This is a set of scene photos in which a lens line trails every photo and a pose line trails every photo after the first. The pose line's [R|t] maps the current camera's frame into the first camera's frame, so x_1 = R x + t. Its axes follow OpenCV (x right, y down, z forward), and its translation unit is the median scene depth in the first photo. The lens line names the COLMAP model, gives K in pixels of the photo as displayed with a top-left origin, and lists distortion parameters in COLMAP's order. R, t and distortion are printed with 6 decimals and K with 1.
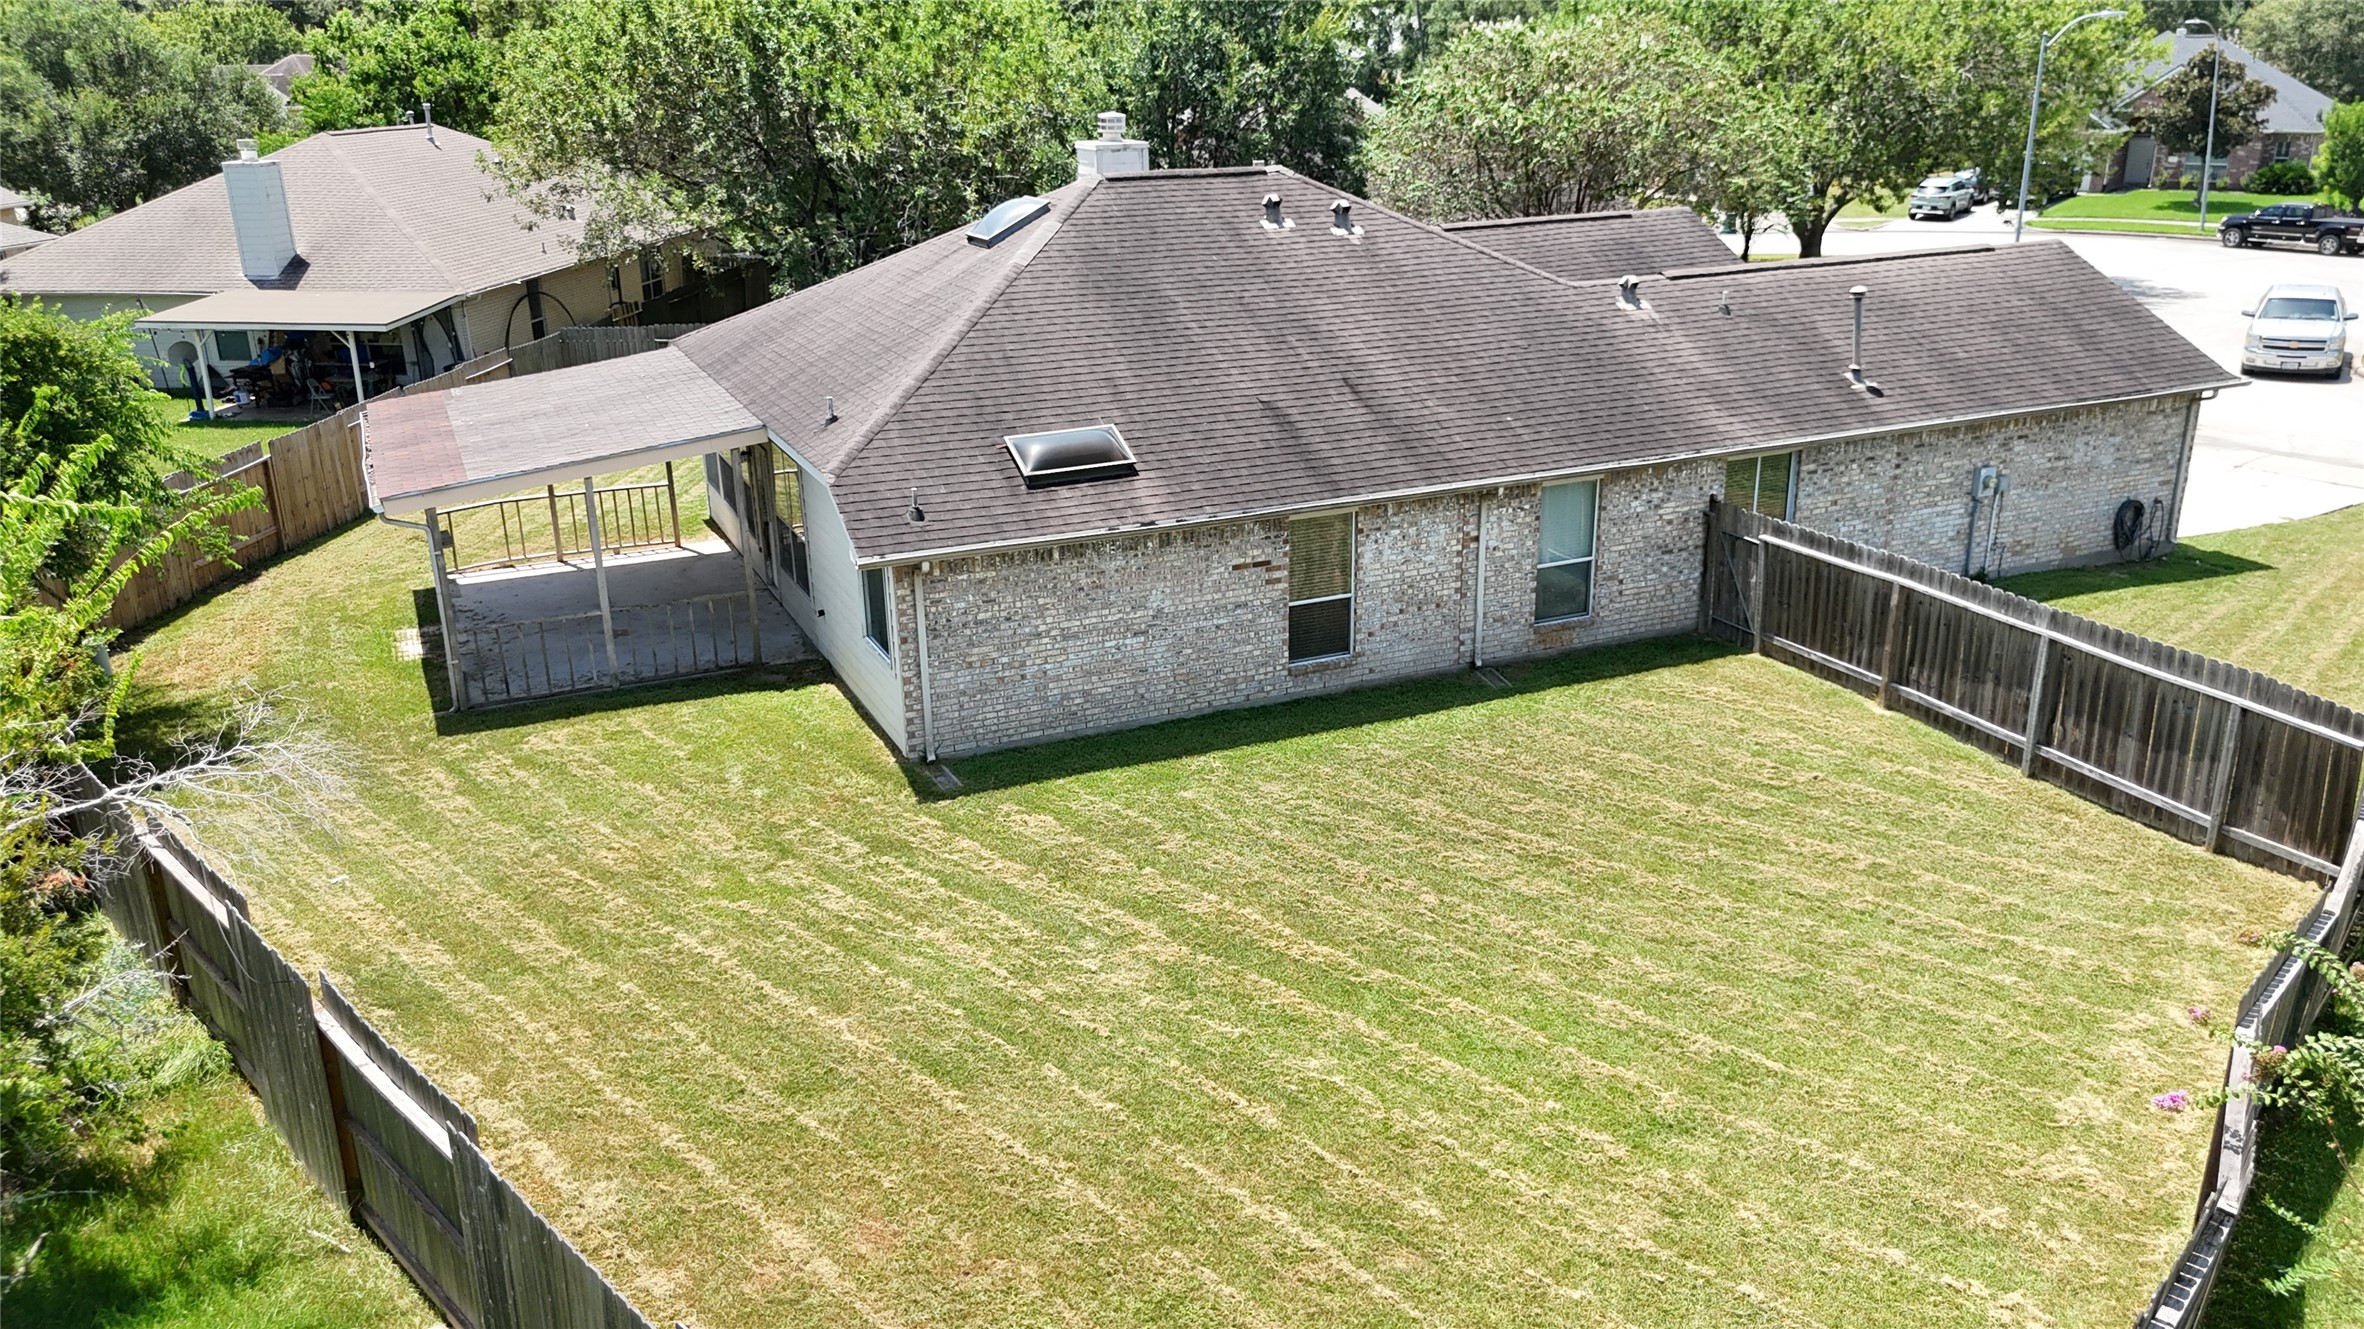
lens RADIAL K [[1791.0, 0, 1178.5], [0, 1791.0, 677.0], [0, 0, 1]] dist [0.068893, -0.094652]
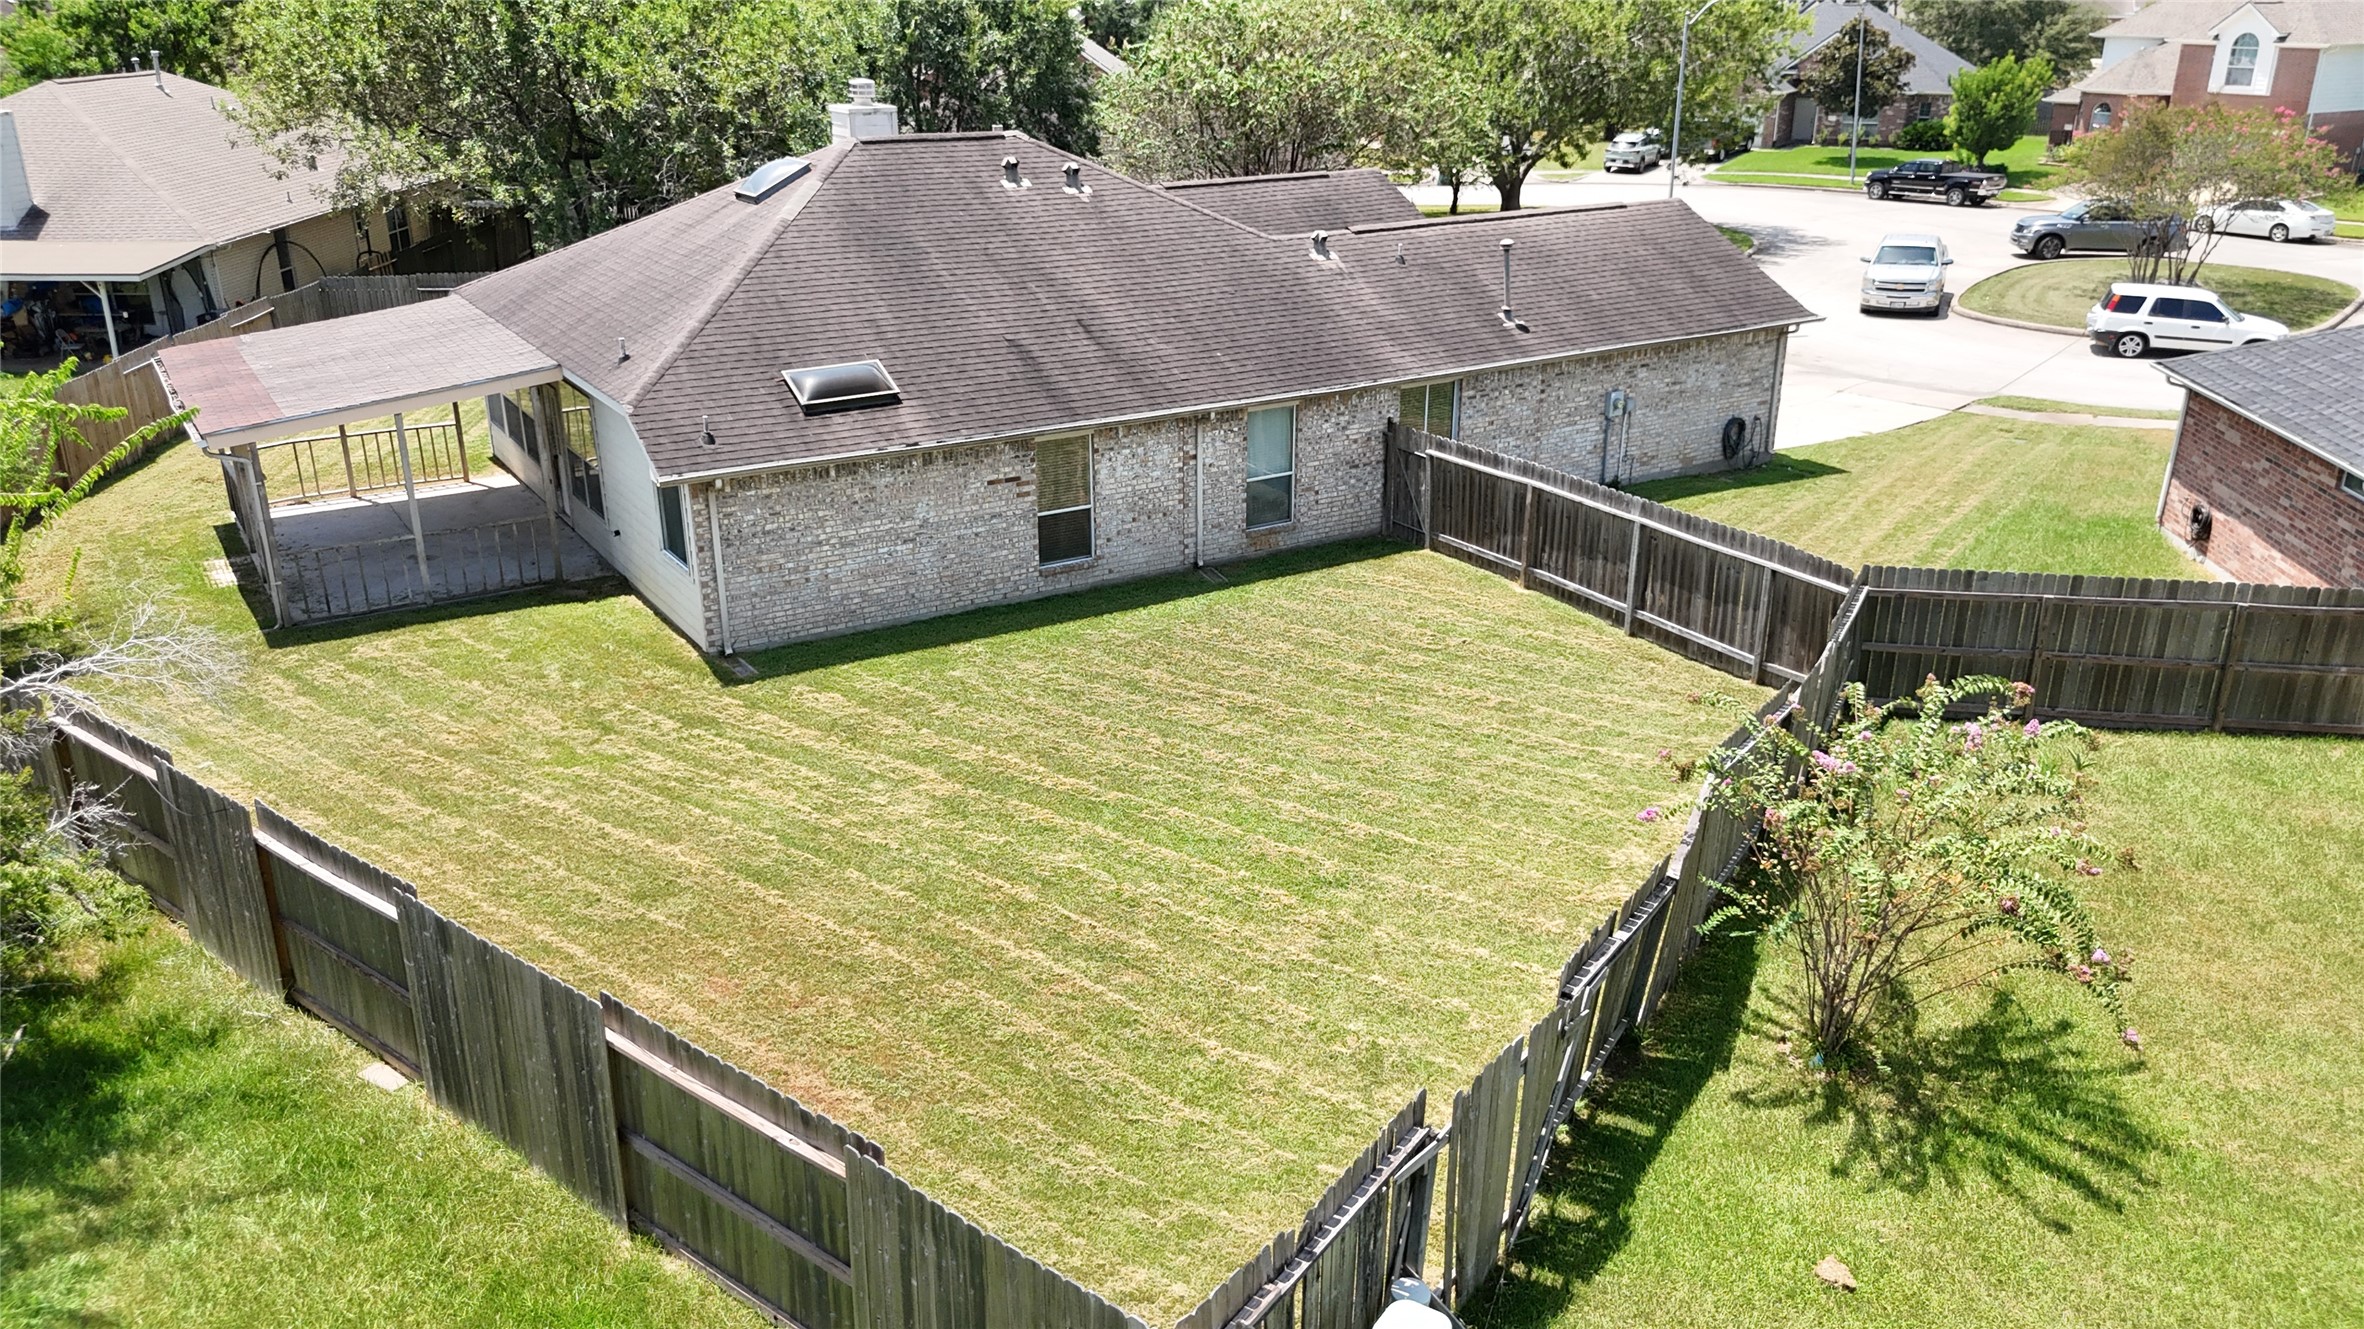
lens RADIAL K [[1791.0, 0, 1178.5], [0, 1791.0, 677.0], [0, 0, 1]] dist [0.068893, -0.094652]
pose [[0.990749, -0.033625, 0.131472, -0.003527], [0.029873, 0.999091, 0.030412, 0.030673], [-0.132375, -0.026203, 0.990853, -0.162112]]
